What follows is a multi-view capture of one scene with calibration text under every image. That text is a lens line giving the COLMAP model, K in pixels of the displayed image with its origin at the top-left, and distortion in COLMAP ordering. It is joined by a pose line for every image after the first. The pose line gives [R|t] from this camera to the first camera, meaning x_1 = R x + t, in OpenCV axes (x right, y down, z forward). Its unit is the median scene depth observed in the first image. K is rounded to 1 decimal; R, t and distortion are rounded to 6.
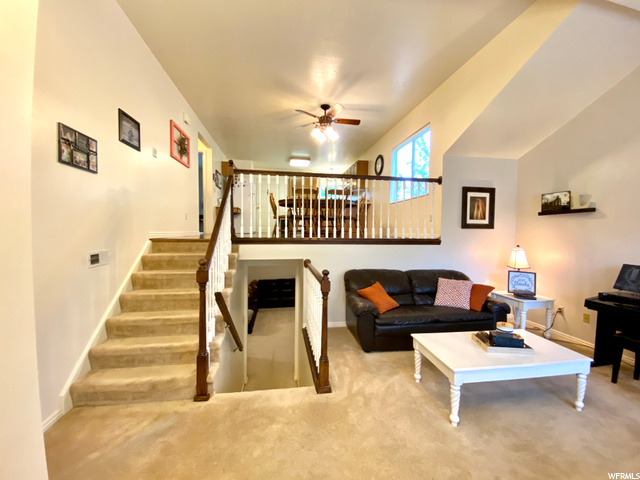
lens RADIAL K [[262.2, 0, 320.0], [0, 262.2, 240.0], [0, 0, 1]] dist [0.024587, -0.023107]
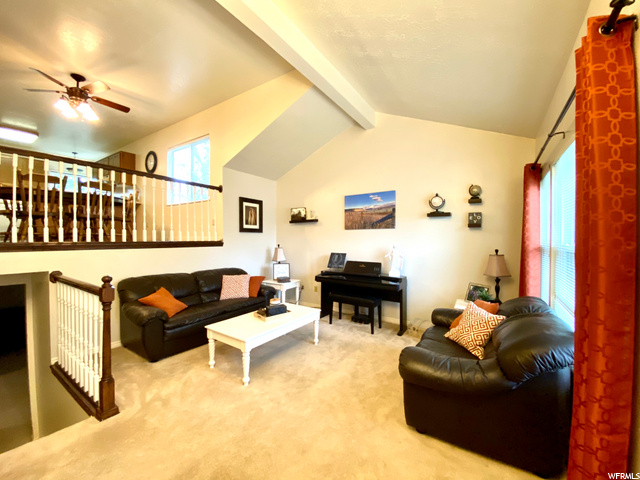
lens RADIAL K [[262.2, 0, 320.0], [0, 262.2, 240.0], [0, 0, 1]] dist [0.024587, -0.023107]
pose [[0.681478, -0.013655, 0.731711, -0.098231], [0.025106, 0.999674, -0.004727, 0.008641], [-0.731408, 0.021592, 0.681598, -0.084869]]
